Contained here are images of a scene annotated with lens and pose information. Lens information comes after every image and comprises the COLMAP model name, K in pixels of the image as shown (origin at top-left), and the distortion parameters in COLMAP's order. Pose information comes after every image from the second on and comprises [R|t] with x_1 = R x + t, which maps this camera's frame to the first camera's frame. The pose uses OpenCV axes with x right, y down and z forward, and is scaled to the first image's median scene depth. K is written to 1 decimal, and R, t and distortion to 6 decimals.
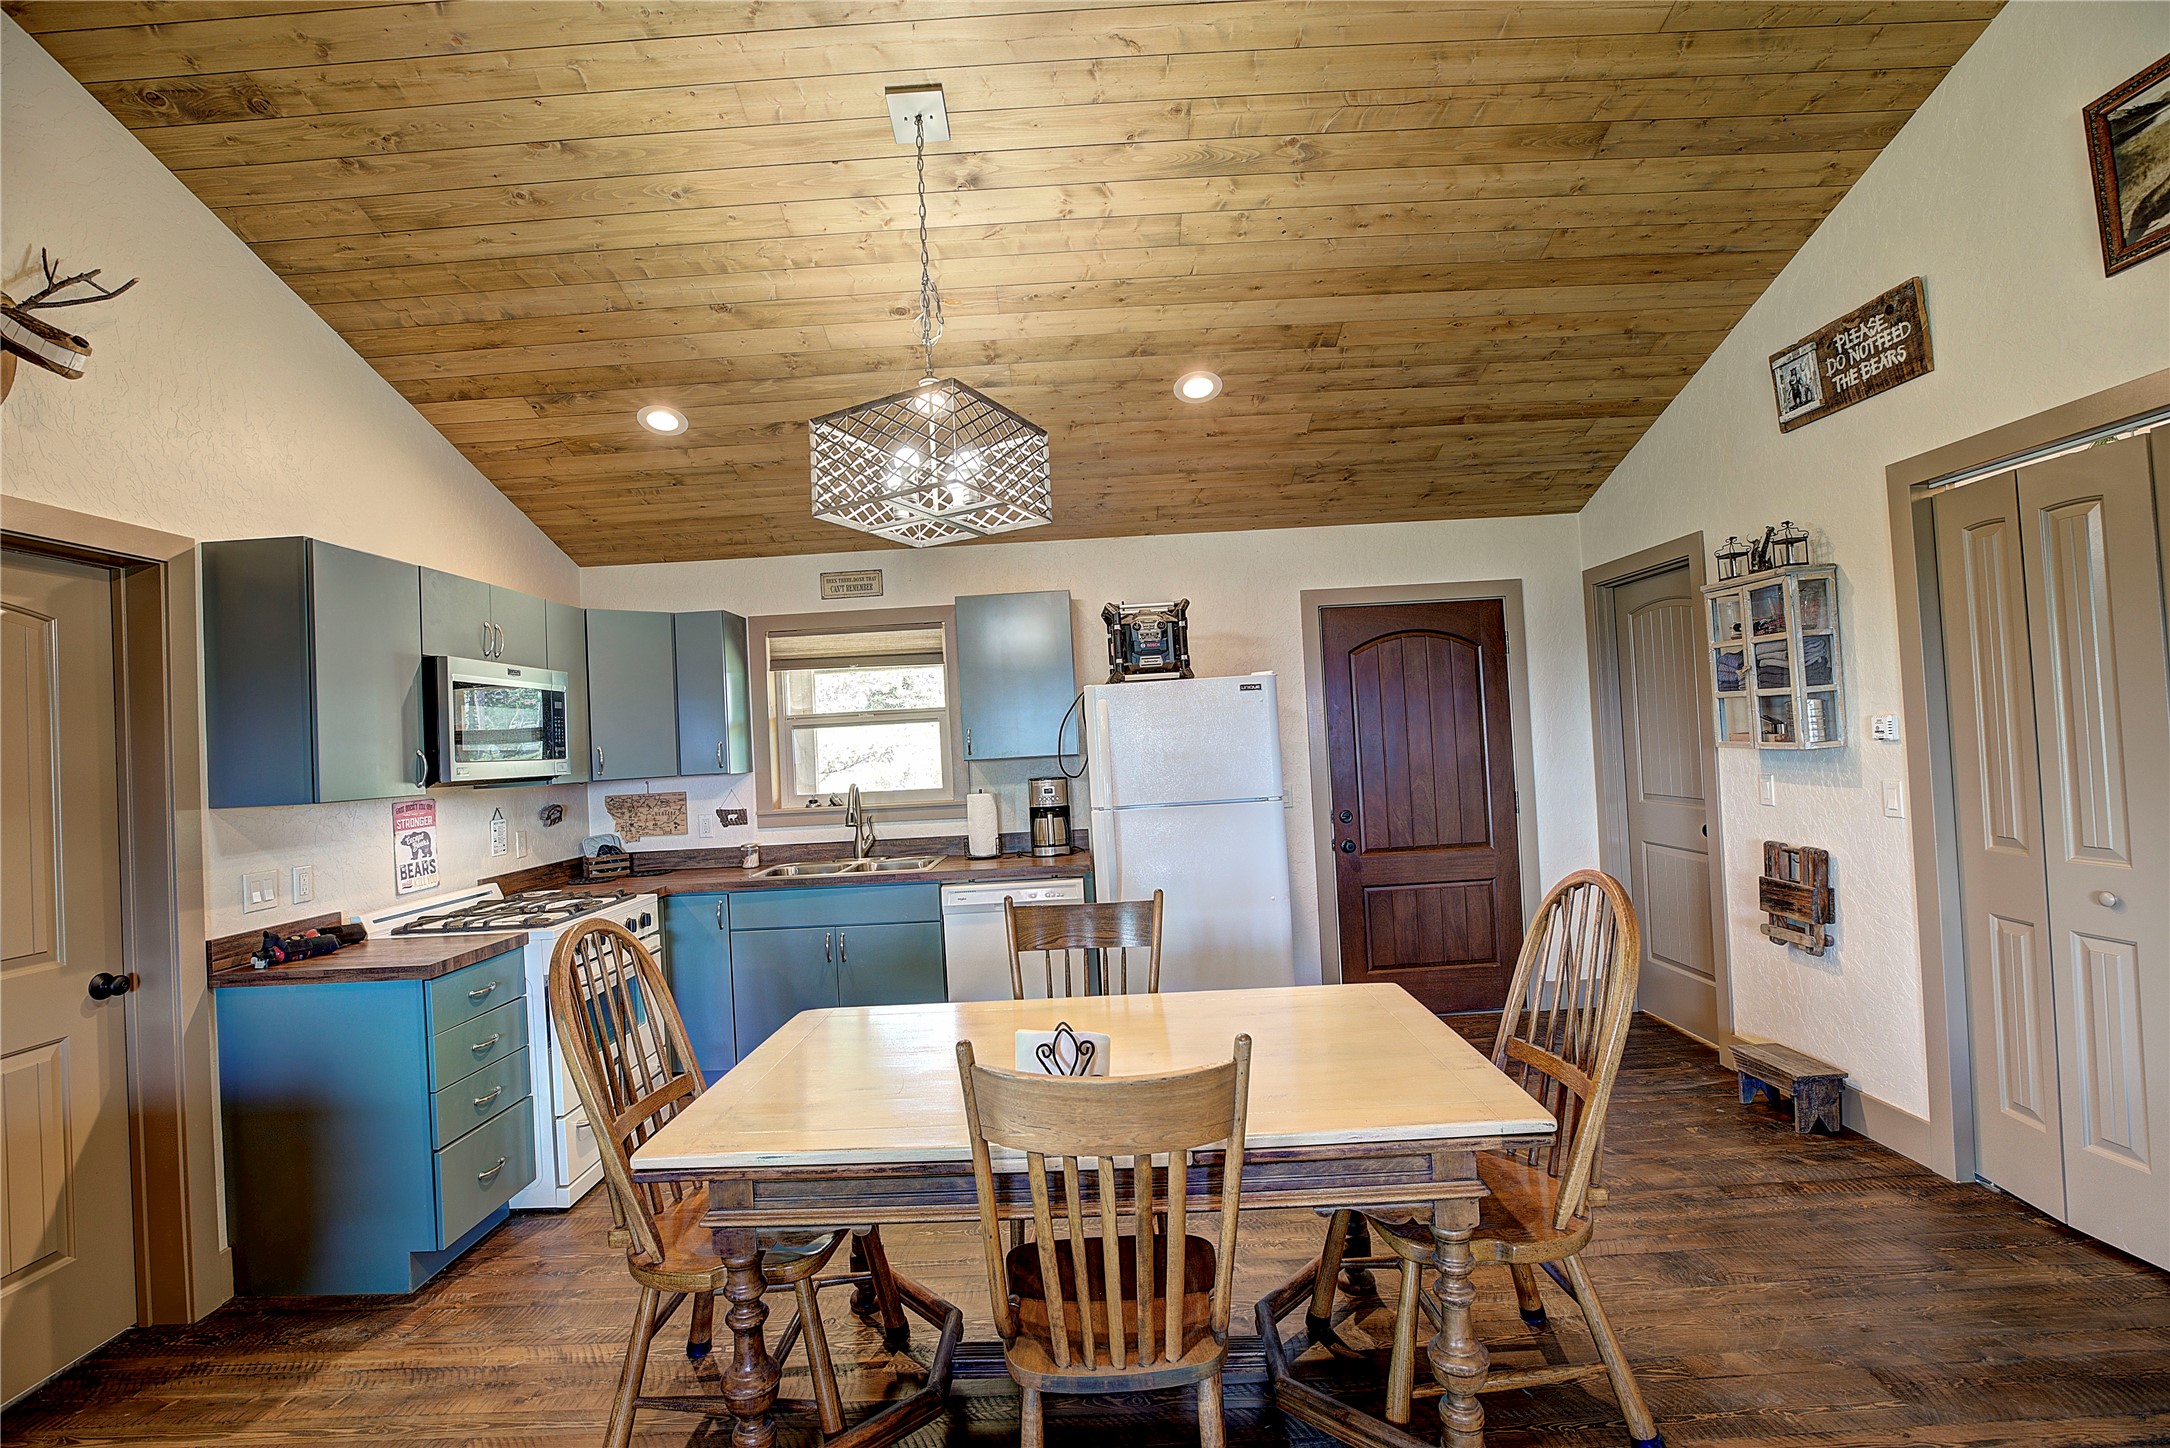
lens RADIAL K [[986.1, 0, 1078.6], [0, 986.1, 719.6], [0, 0, 1]] dist [-0.045819, 0.013764]
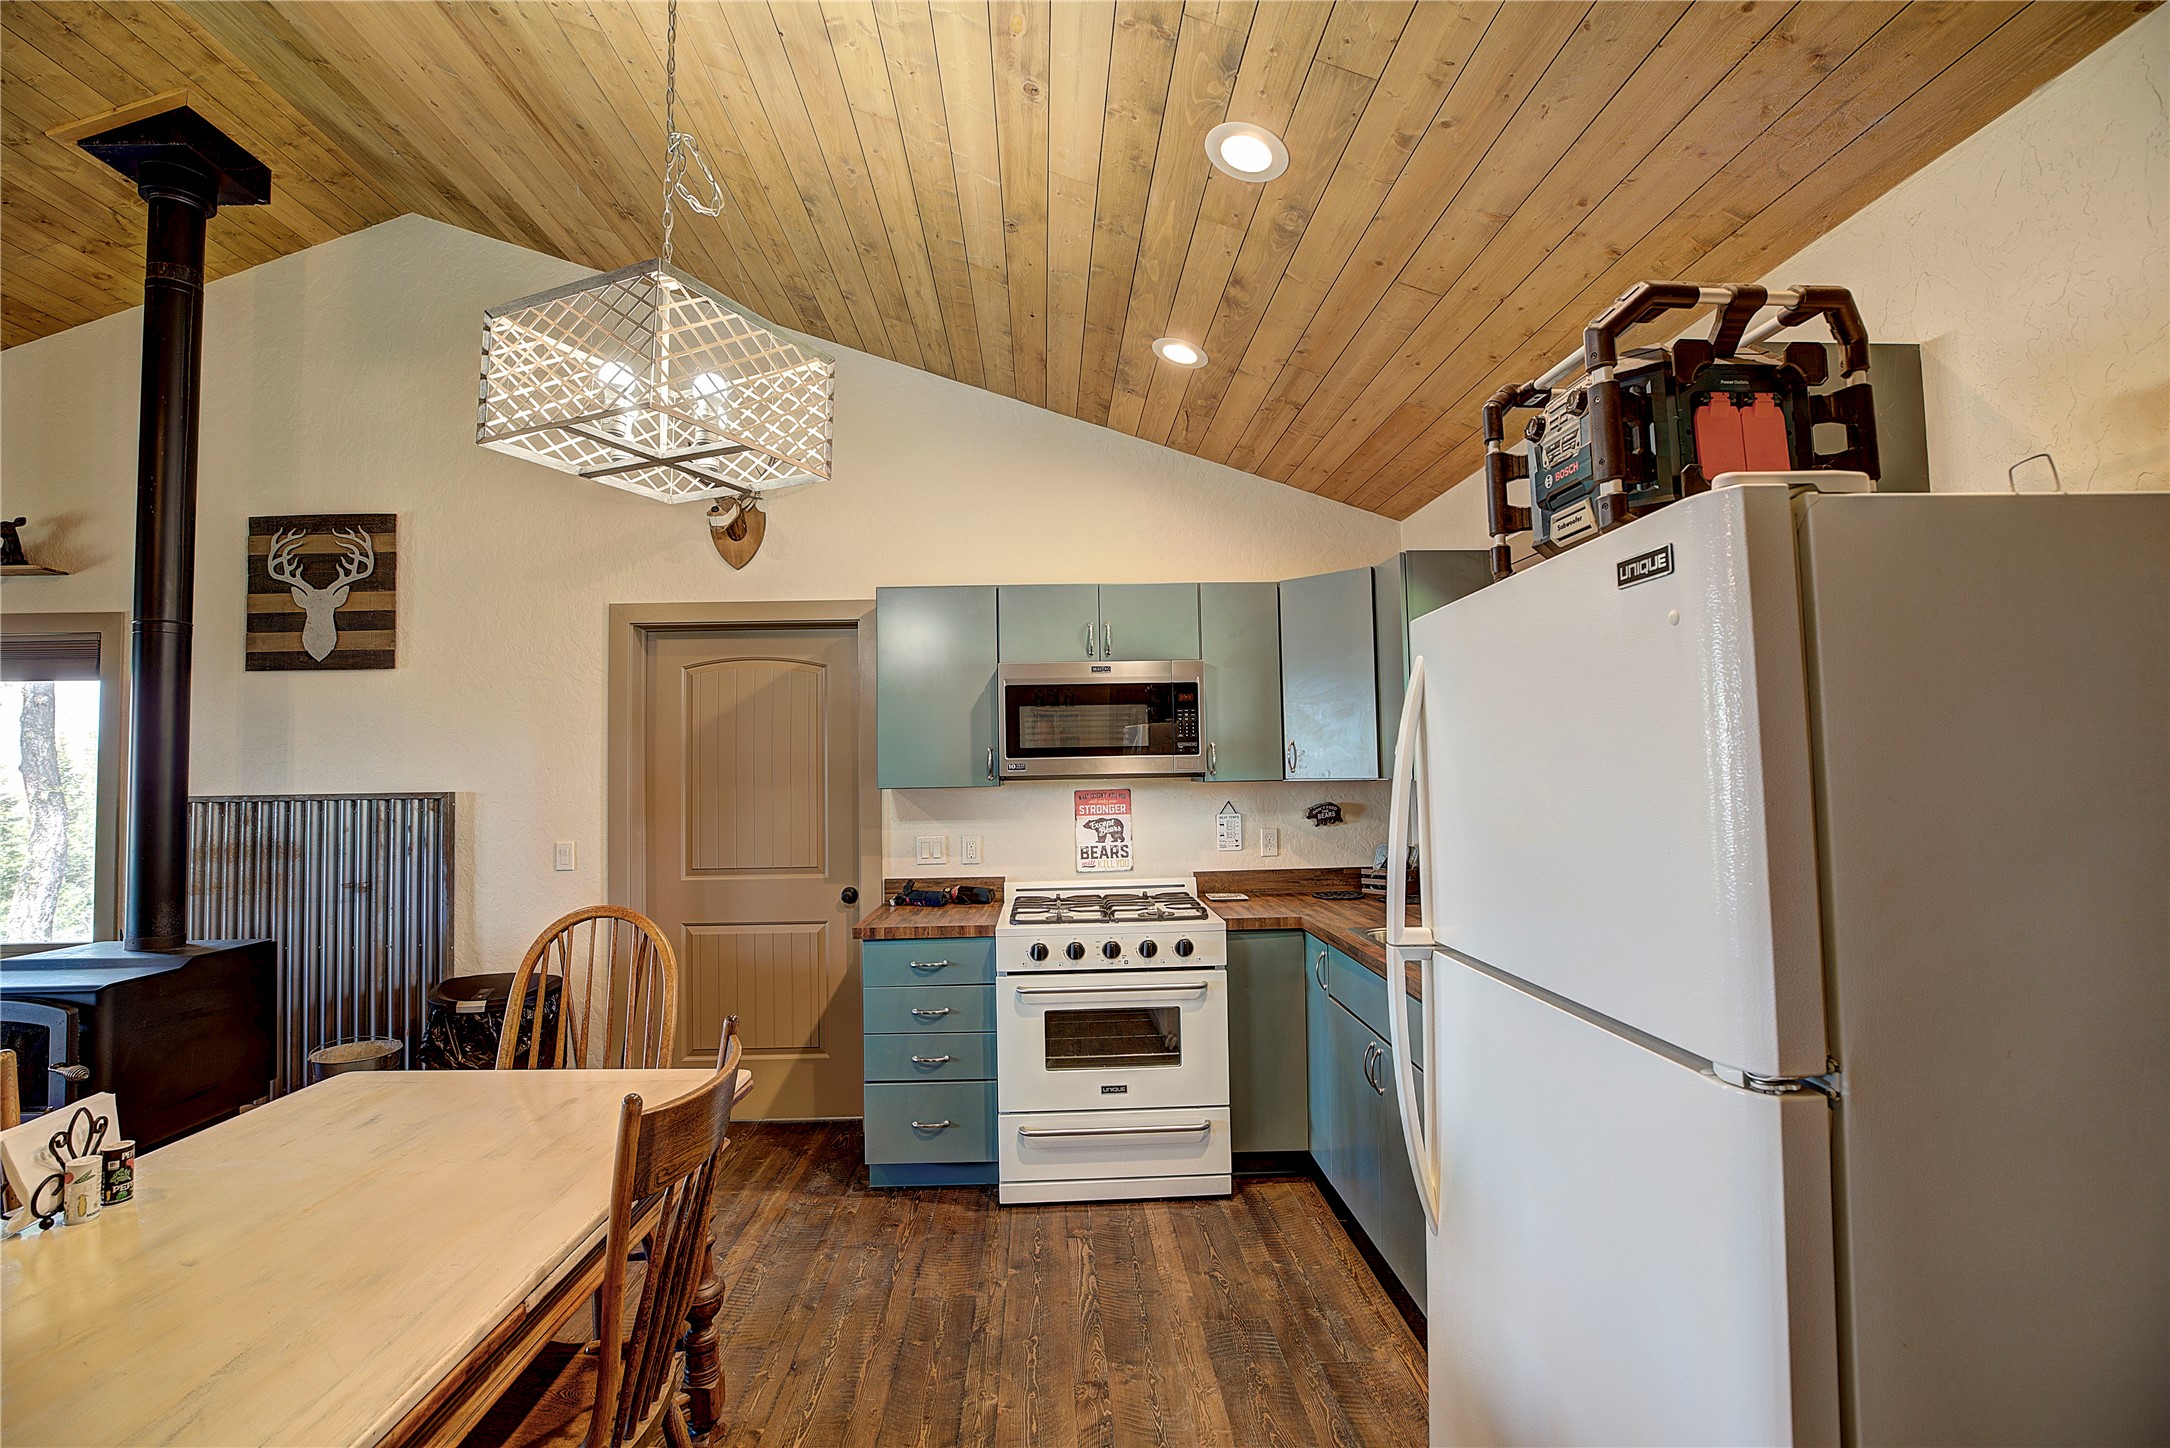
lens RADIAL K [[986.1, 0, 1078.6], [0, 986.1, 719.6], [0, 0, 1]] dist [-0.045819, 0.013764]
pose [[0.047745, 0.004179, -0.998851, 0.480540], [0.041035, 0.999139, 0.006142, -0.004213], [0.998016, -0.041281, 0.047532, 1.023454]]
